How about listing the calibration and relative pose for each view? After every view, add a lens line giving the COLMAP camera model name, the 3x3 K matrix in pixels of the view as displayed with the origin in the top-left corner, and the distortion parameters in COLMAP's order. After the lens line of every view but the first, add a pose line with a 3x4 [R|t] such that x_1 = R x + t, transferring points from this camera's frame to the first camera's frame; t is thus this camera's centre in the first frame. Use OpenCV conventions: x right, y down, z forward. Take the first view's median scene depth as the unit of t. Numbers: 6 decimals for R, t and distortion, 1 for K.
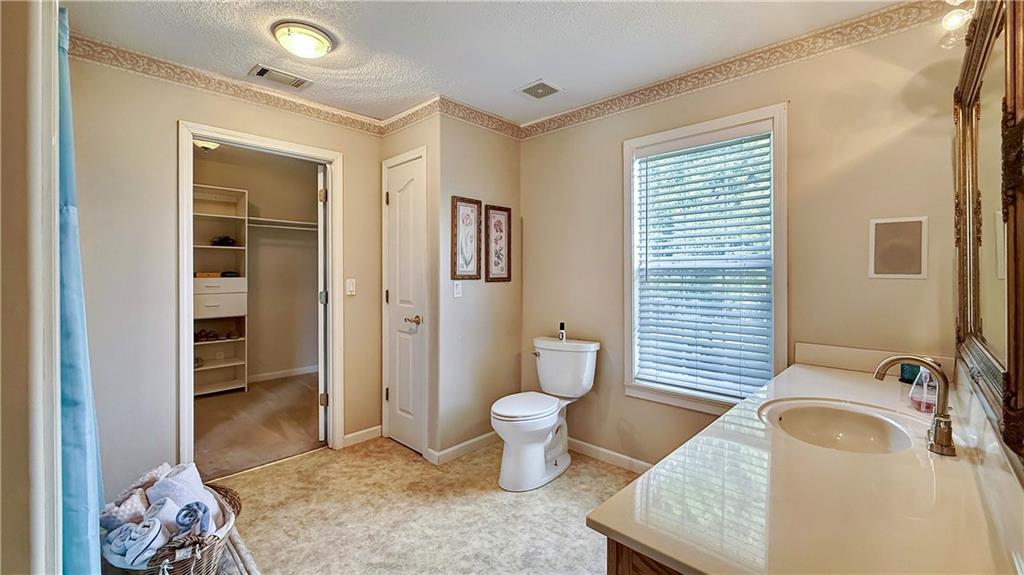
lens RADIAL K [[416.4, 0, 509.9], [0, 416.4, 277.8], [0, 0, 1]] dist [0.000941, 0.000028]
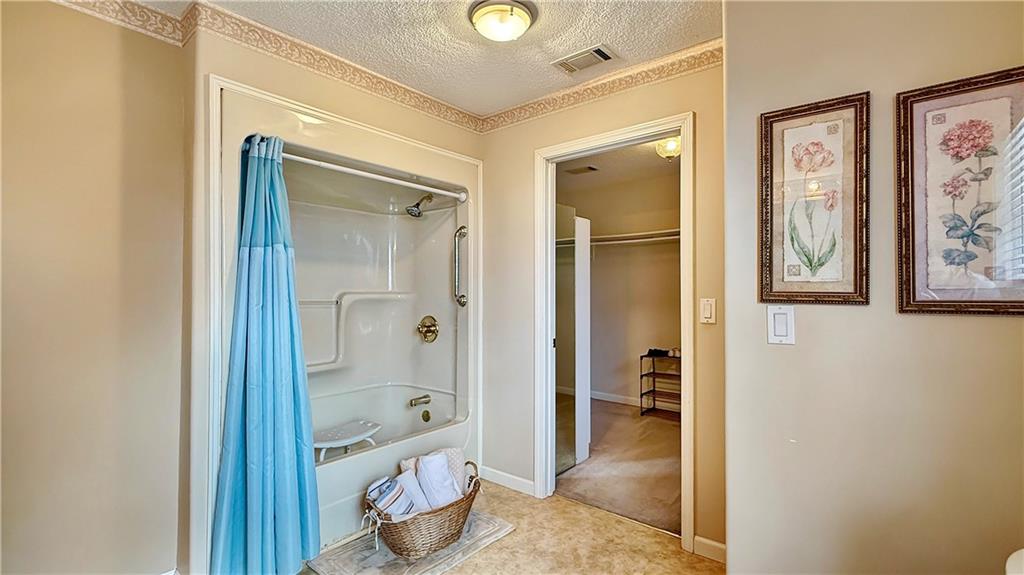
lens RADIAL K [[459.0, 0, 510.0], [0, 459.0, 287.5], [0, 0, 1]] dist [-0.004087, -0.000368]
pose [[0.070571, -0.009178, -0.997465, 0.324429], [-0.013390, 0.999859, -0.010147, -0.002495], [0.997417, 0.014072, 0.070438, 0.681030]]
